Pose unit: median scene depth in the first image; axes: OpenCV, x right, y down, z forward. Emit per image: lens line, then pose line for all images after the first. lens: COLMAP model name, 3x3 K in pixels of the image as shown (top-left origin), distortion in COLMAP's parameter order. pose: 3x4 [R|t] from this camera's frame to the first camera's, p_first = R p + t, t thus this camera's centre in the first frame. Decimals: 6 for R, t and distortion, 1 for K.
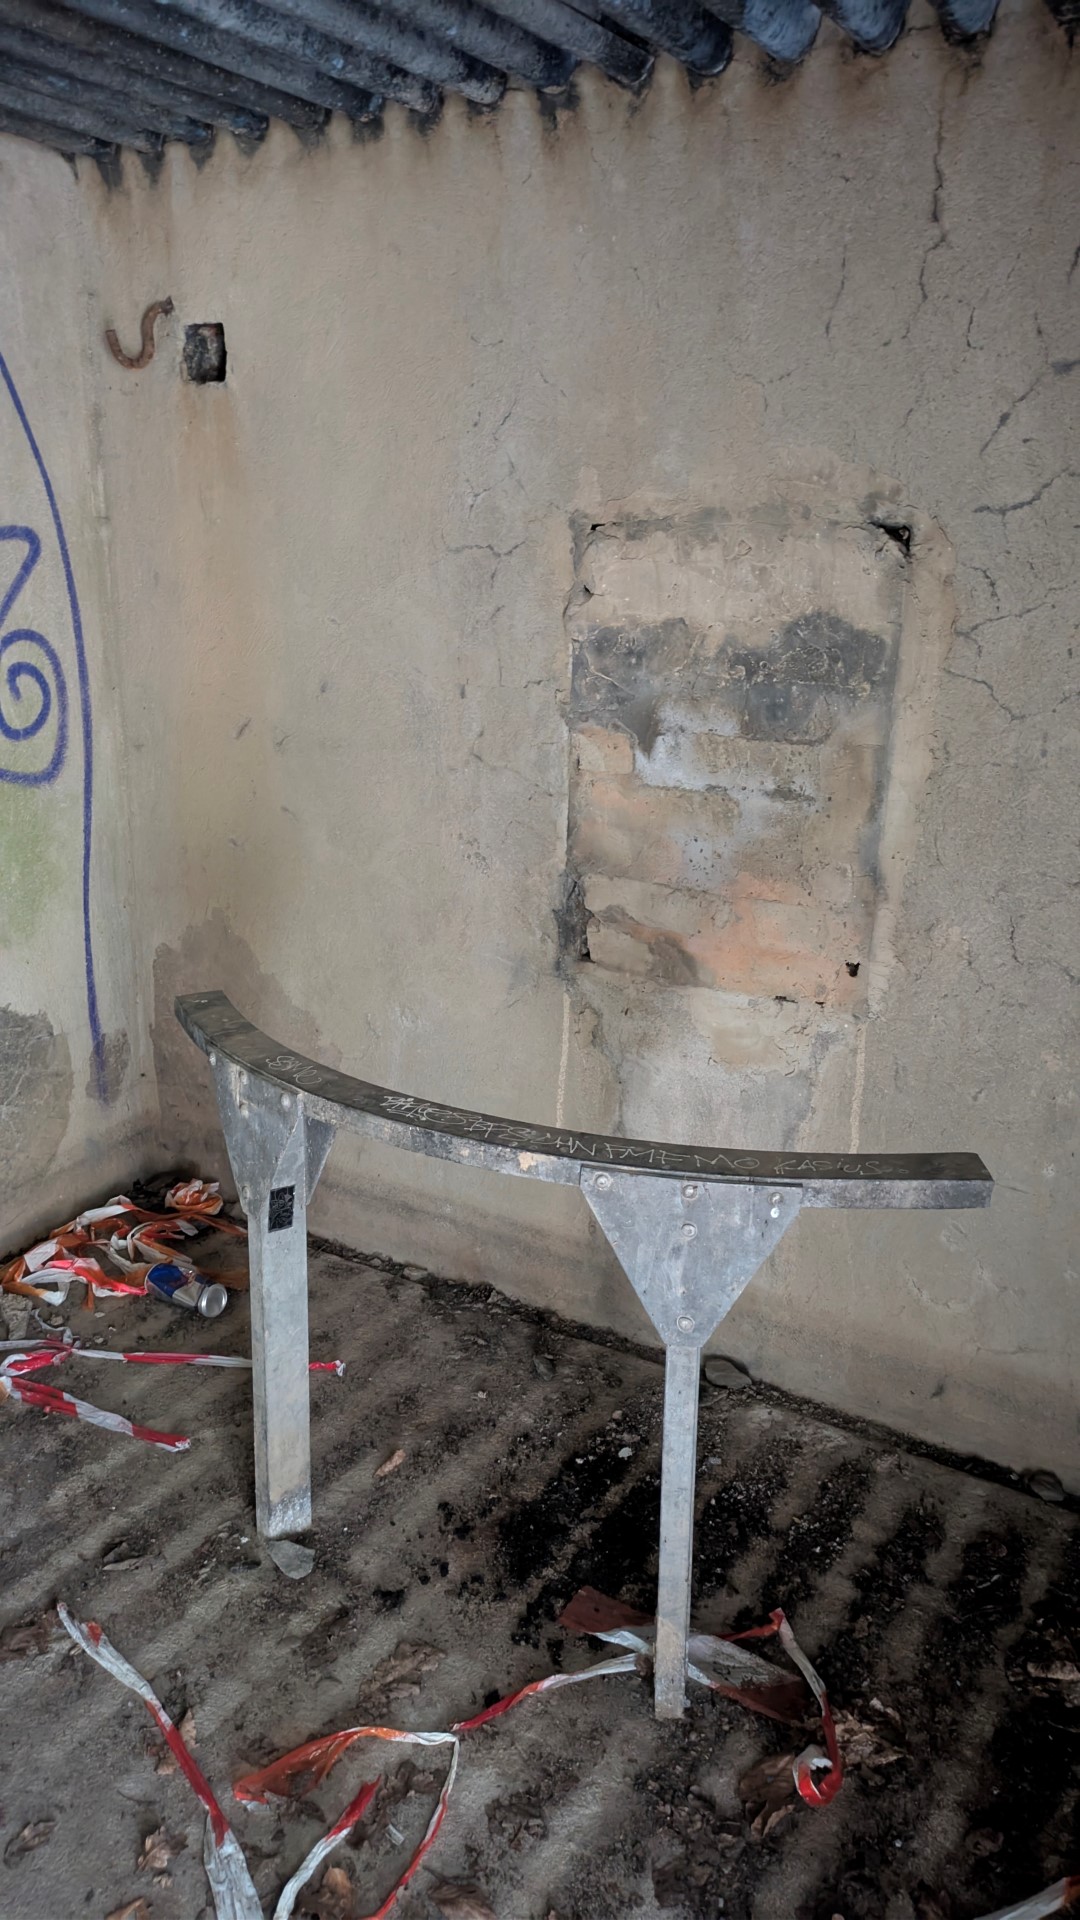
lens RADIAL K [[1428.9, 0, 532.5], [0, 1428.9, 962.9], [0, 0, 1]] dist [0.056644, -0.063890]
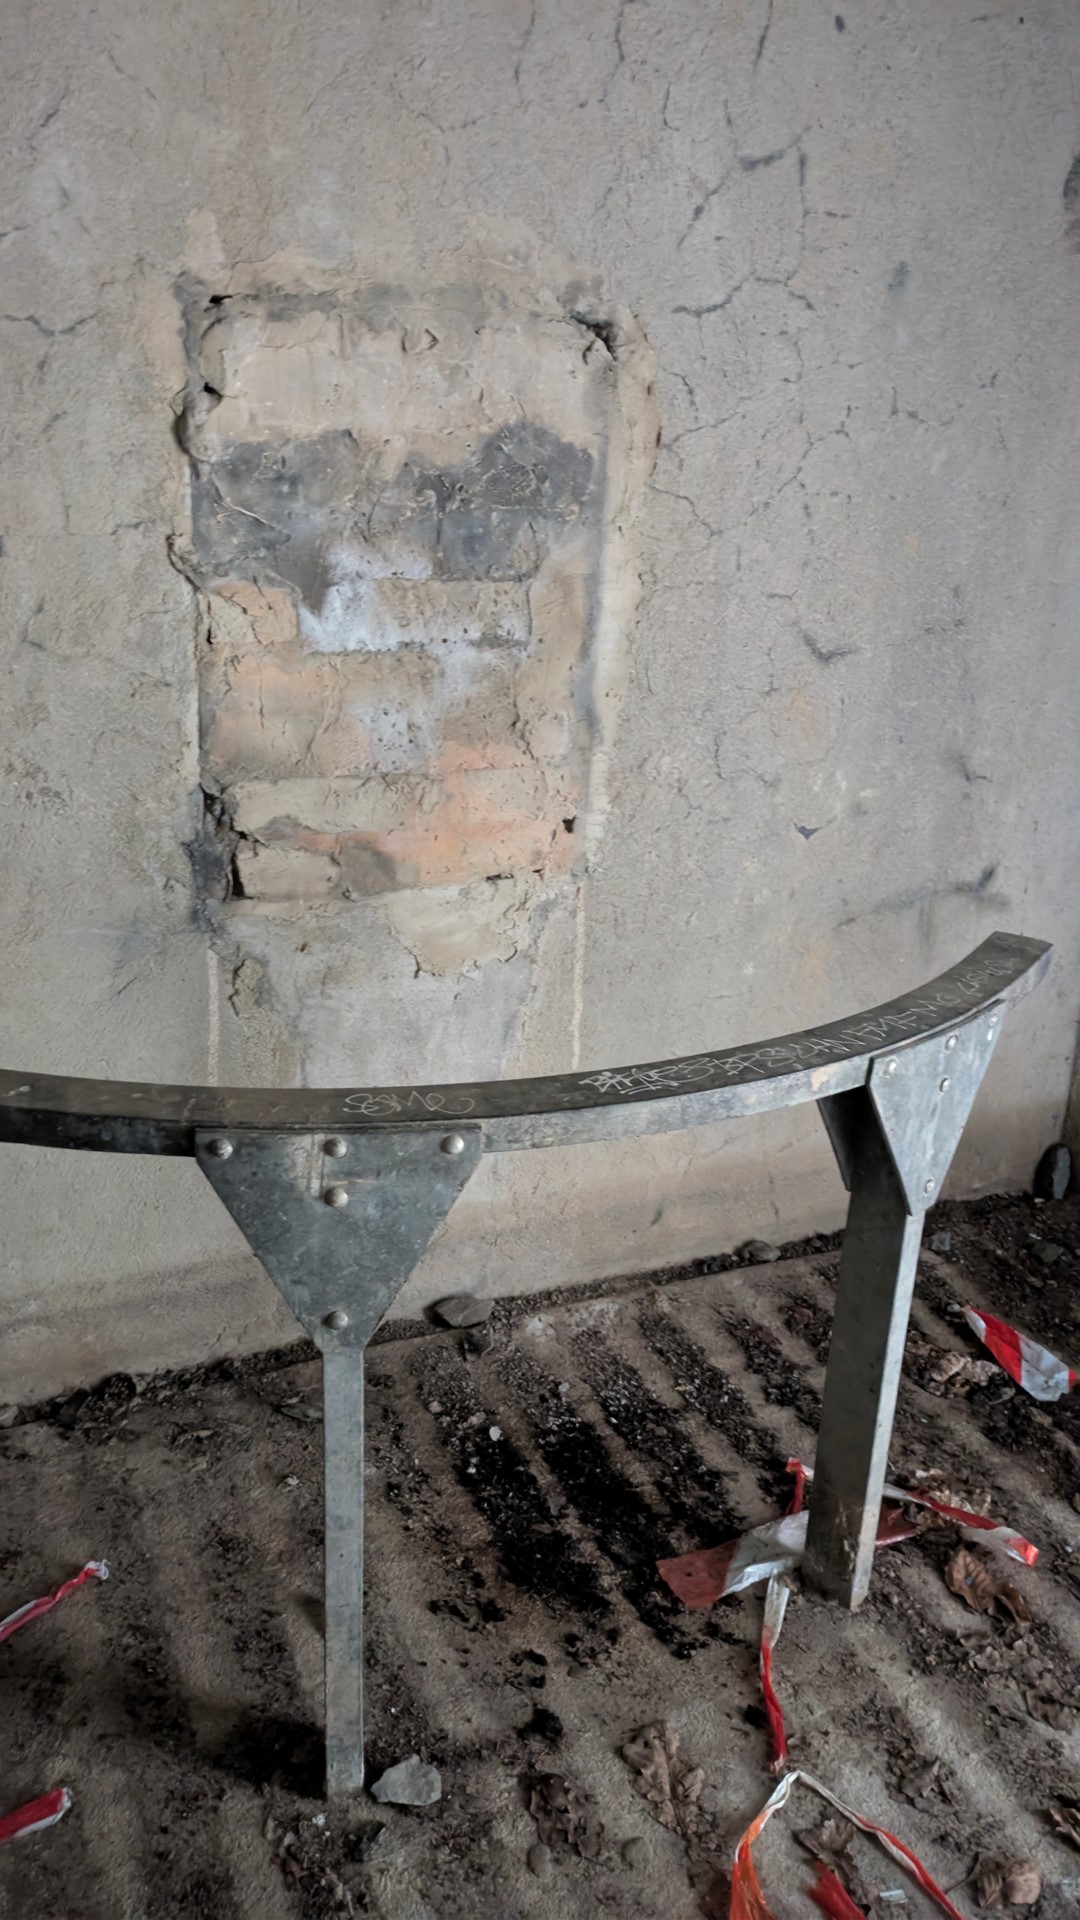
lens RADIAL K [[1428.9, 0, 544.5], [0, 1428.9, 962.4], [0, 0, 1]] dist [0.056644, -0.063890]
pose [[0.572131, -0.270787, 0.774171, -0.548894], [0.213567, 0.960548, 0.178146, -0.081800], [-0.791868, 0.063414, 0.607391, 0.476721]]
